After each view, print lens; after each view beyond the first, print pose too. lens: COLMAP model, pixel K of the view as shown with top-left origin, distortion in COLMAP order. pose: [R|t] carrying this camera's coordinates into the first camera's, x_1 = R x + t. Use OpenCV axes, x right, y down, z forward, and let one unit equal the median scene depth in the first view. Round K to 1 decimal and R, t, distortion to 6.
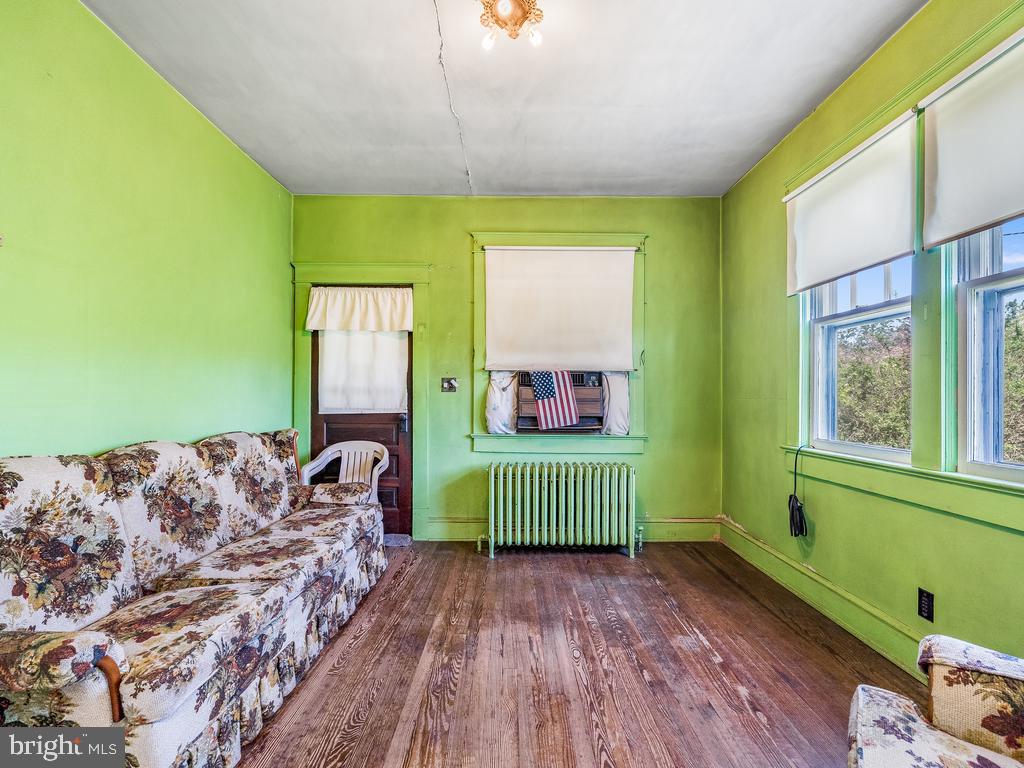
lens RADIAL K [[478.4, 0, 514.9], [0, 478.4, 396.5], [0, 0, 1]] dist [0.000209, -0.000144]
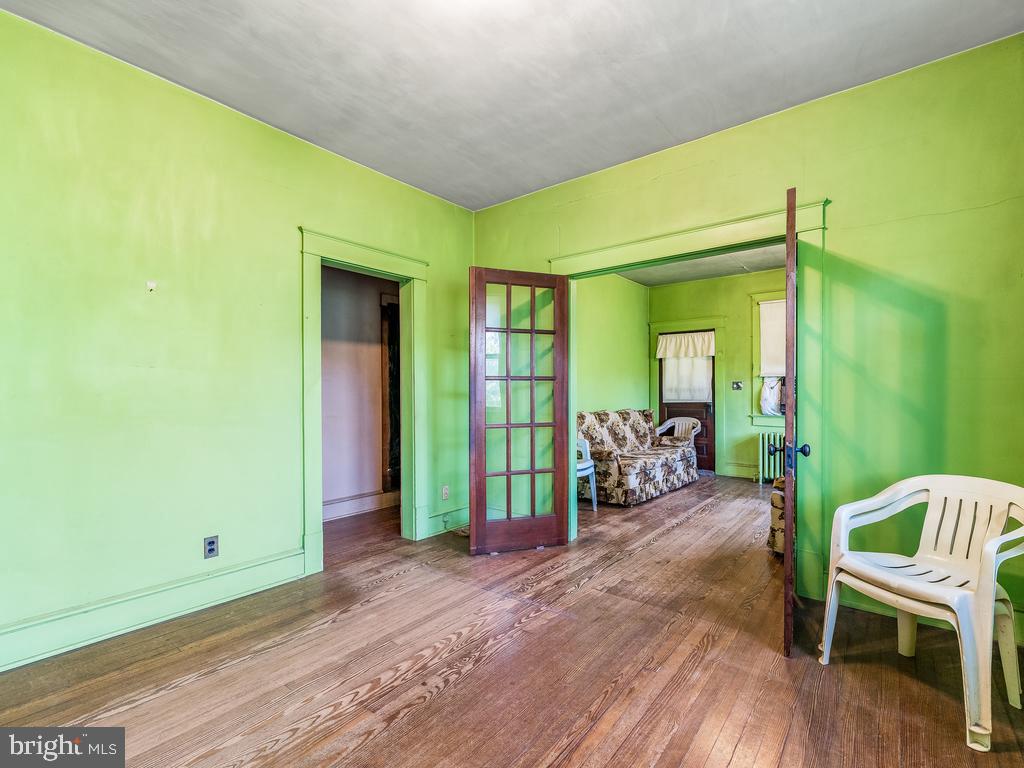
lens RADIAL K [[478.4, 0, 514.9], [0, 478.4, 396.5], [0, 0, 1]] dist [0.000209, -0.000144]
pose [[0.784052, -0.003904, -0.620683, 0.317795], [0.007465, 0.999967, 0.003140, 0.002639], [0.620650, -0.007095, 0.784055, -0.882083]]
